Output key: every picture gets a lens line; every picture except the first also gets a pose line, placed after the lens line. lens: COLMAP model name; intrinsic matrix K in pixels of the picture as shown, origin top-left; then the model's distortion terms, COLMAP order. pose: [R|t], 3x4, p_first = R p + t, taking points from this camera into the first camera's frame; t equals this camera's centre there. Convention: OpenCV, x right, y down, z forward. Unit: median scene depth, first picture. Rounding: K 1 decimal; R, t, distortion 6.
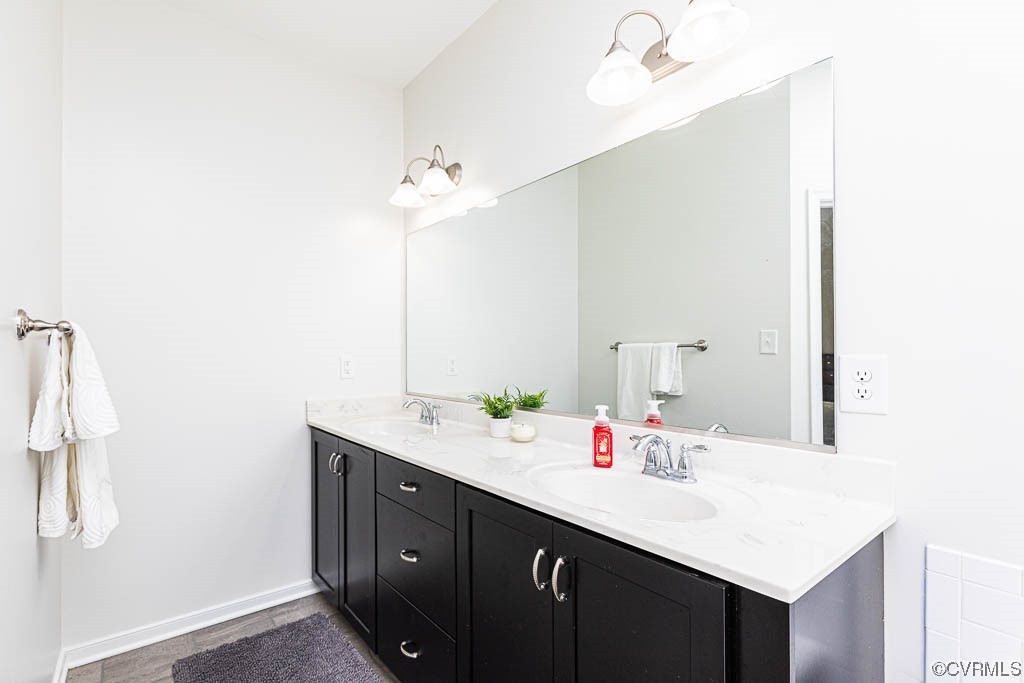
lens RADIAL K [[473.5, 0, 480.5], [0, 473.5, 352.3], [0, 0, 1]] dist [-0.001370, -0.000037]
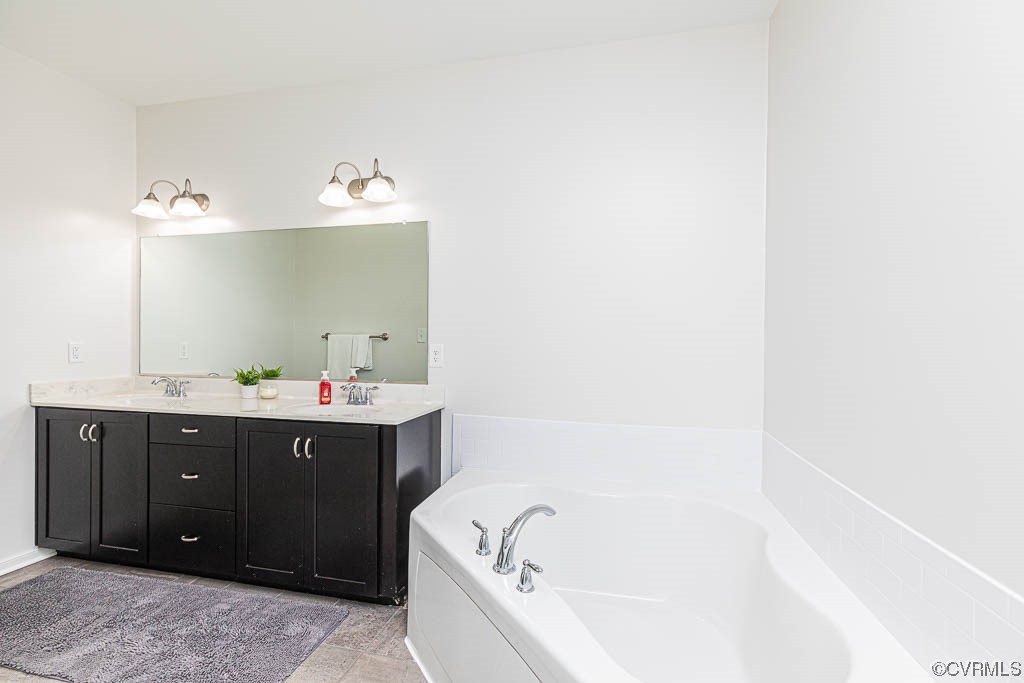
lens RADIAL K [[461.4, 0, 510.2], [0, 461.4, 344.9], [0, 0, 1]] dist [0.010402, 0.000221]
pose [[0.779362, 0.003009, 0.626566, -0.228142], [-0.010628, 0.999908, 0.008418, -0.007259], [-0.626483, -0.013219, 0.779323, -0.625870]]
